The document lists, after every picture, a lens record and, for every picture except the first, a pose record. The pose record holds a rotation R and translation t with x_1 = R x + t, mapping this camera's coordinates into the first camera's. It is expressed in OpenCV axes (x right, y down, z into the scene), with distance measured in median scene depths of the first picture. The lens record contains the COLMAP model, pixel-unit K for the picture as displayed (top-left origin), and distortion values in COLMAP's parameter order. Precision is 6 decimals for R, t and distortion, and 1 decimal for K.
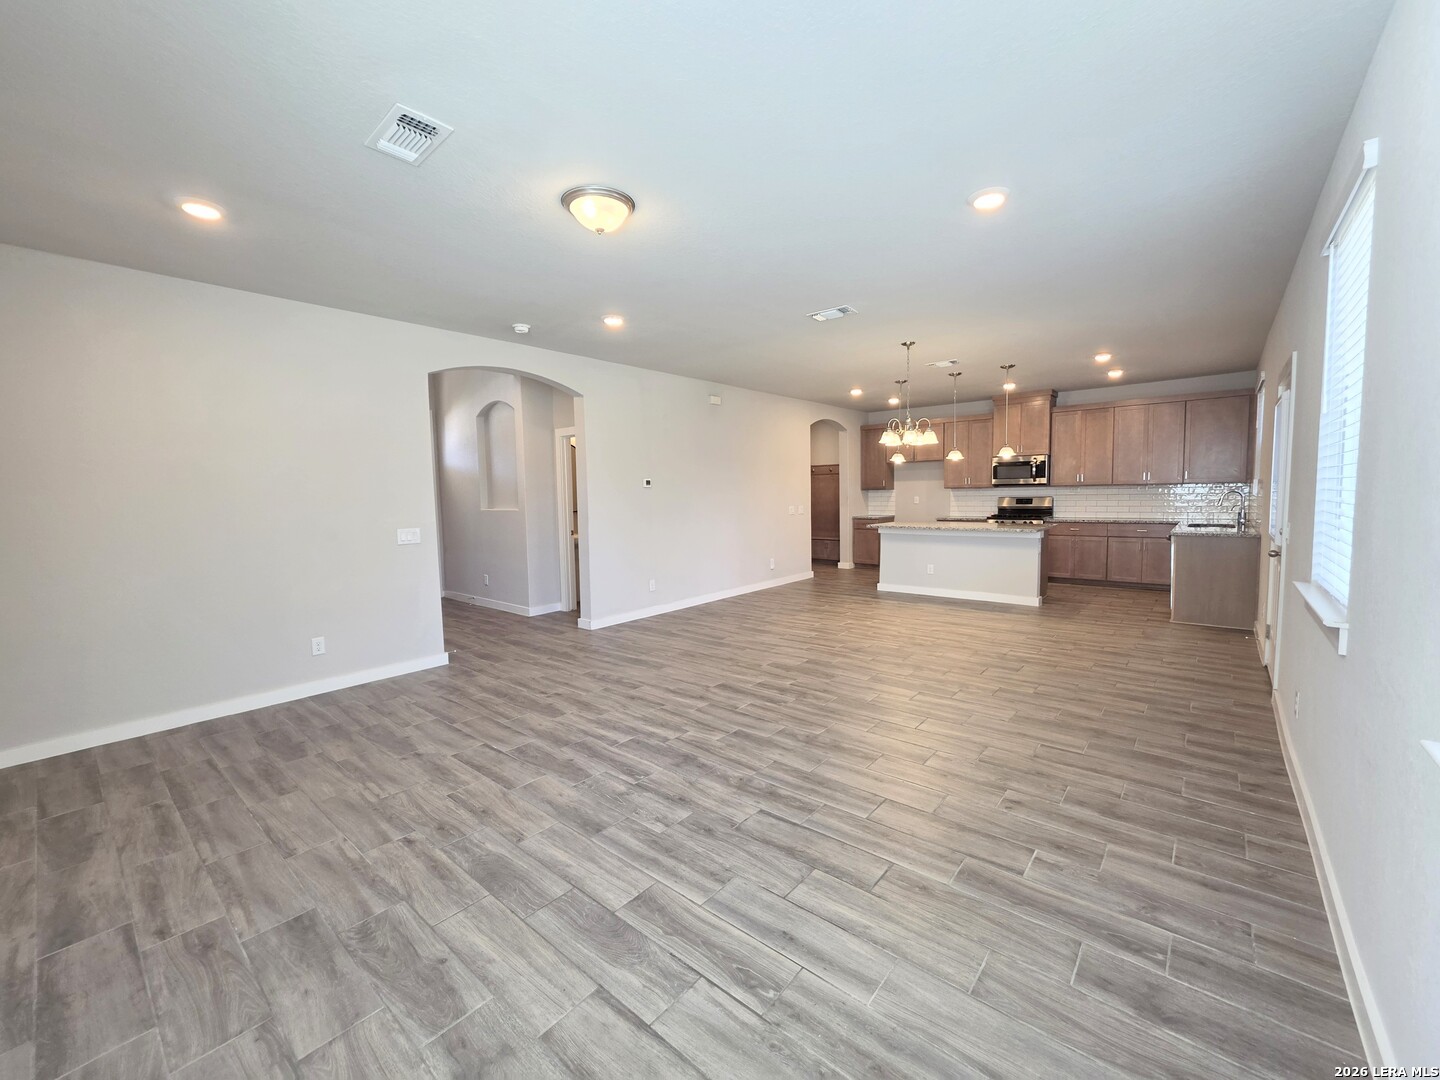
lens RADIAL K [[574.8, 0, 724.8], [0, 574.8, 536.2], [0, 0, 1]] dist [-0.003507, -0.000327]
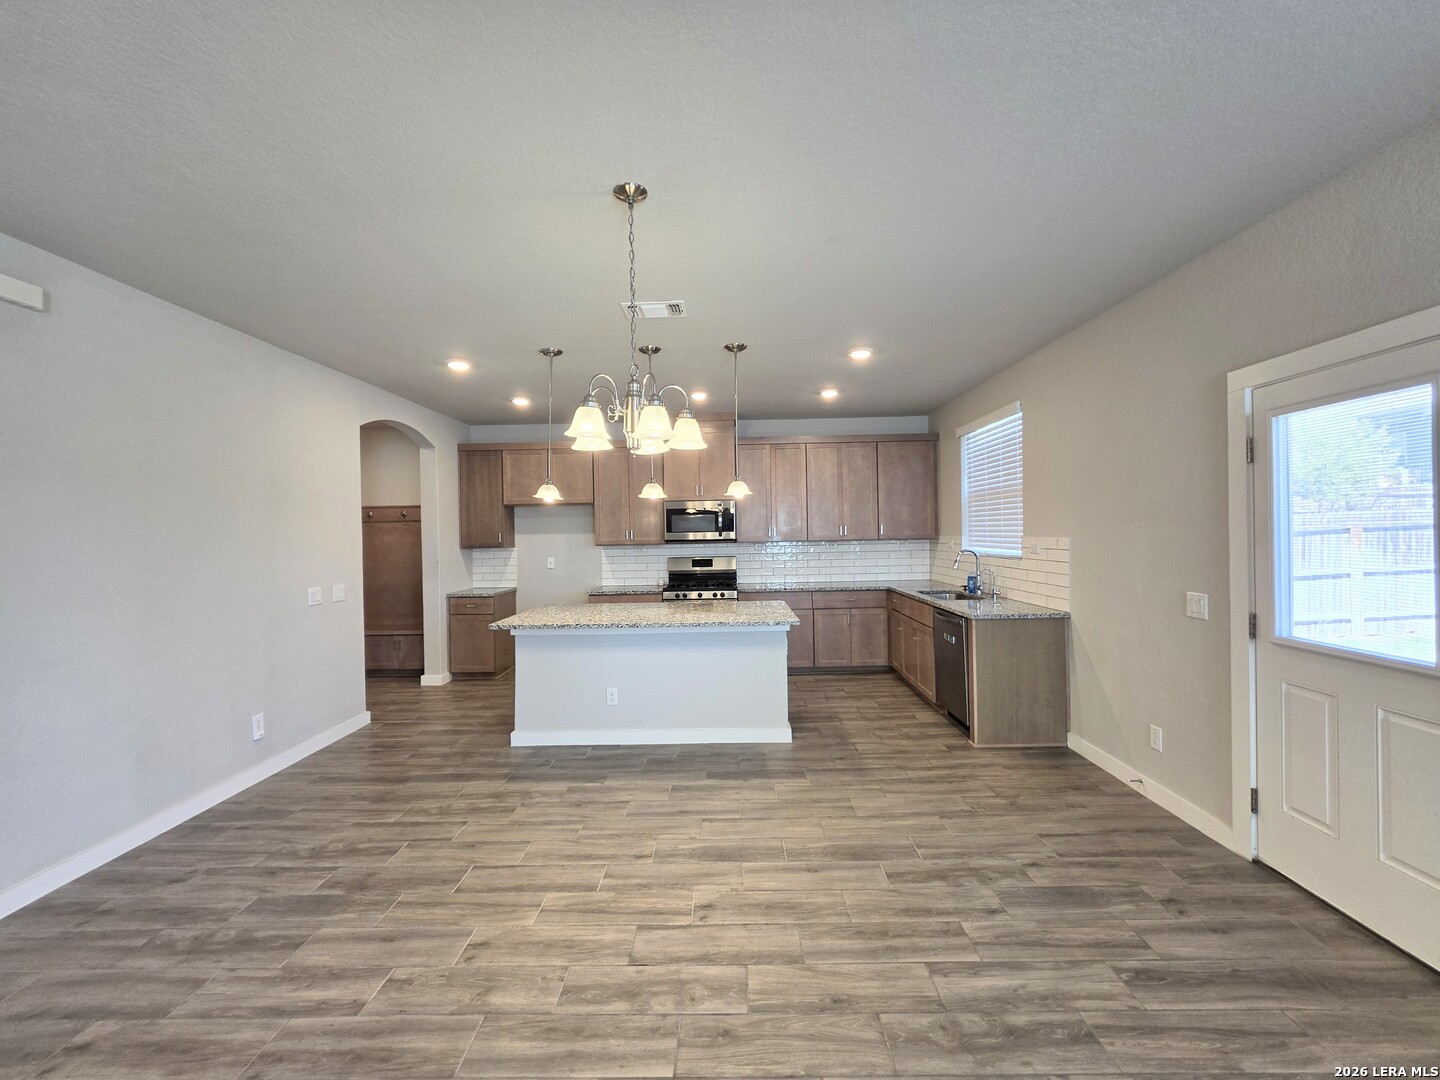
lens RADIAL K [[583.0, 0, 720.4], [0, 583.0, 535.0], [0, 0, 1]] dist [-0.002500, 0.000099]
pose [[0.774437, 0.002684, 0.632646, 0.129987], [0.053031, 0.996196, -0.069142, -0.080156], [-0.630425, 0.087096, 0.771349, 0.753994]]
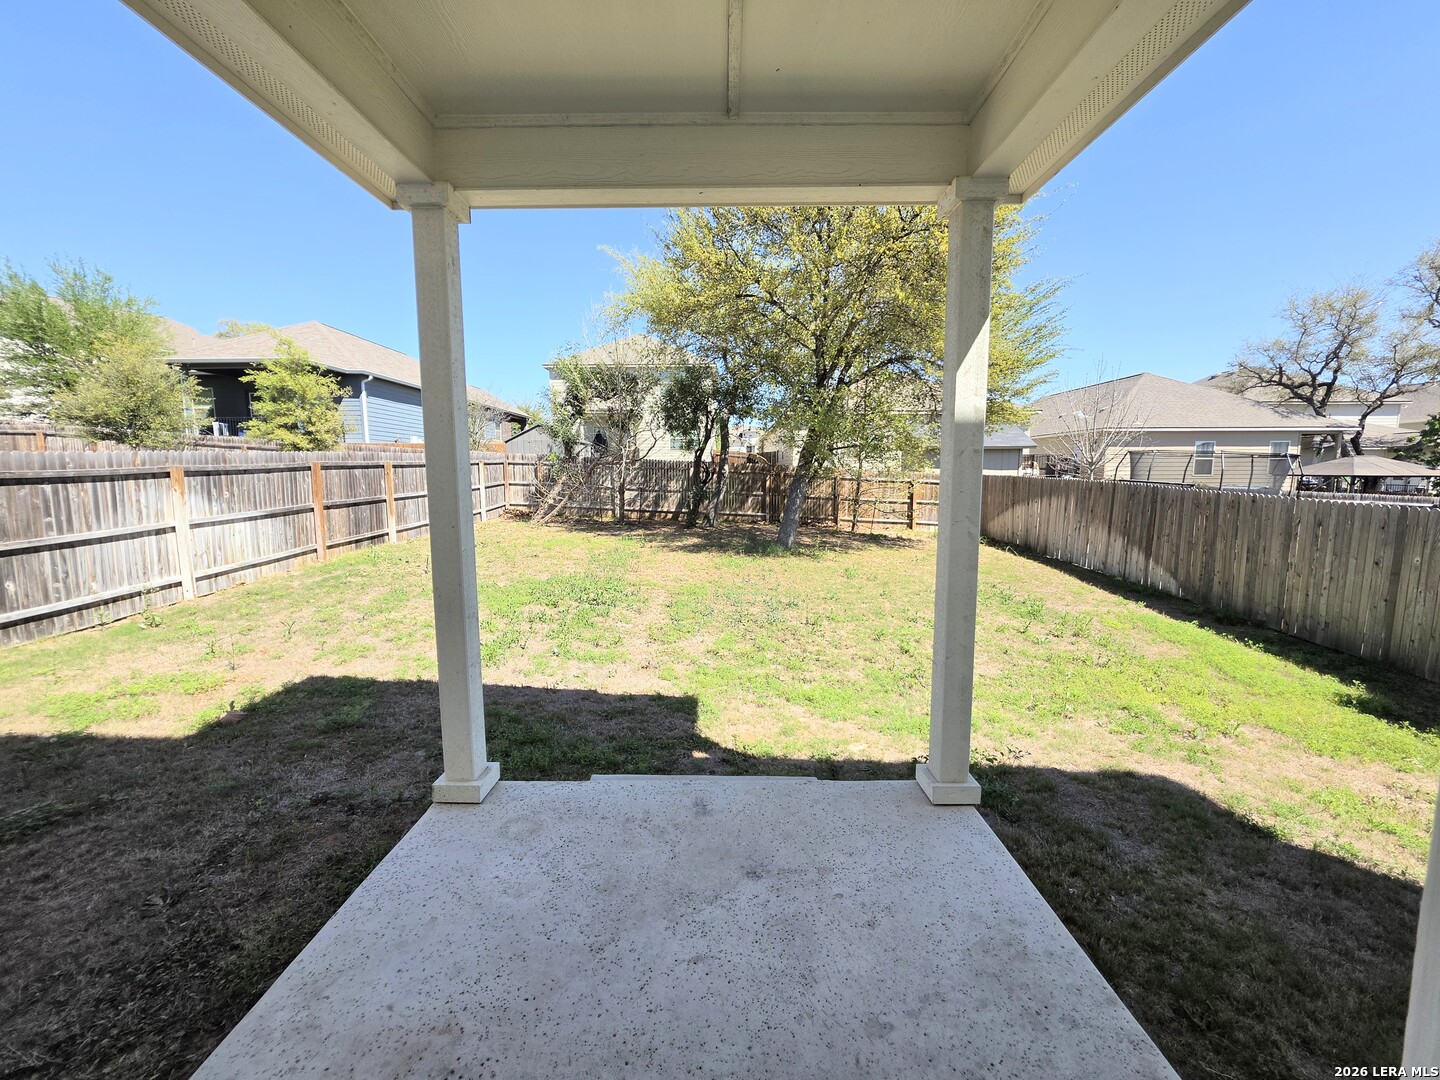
lens RADIAL K [[583.0, 0, 720.4], [0, 583.0, 535.0], [0, 0, 1]] dist [-0.002500, 0.000099]
pose [[-0.638860, -0.060330, 0.766954, 0.294110], [0.077606, 0.986781, 0.142267, -0.076208], [-0.765399, 0.150409, -0.625733, 0.763677]]
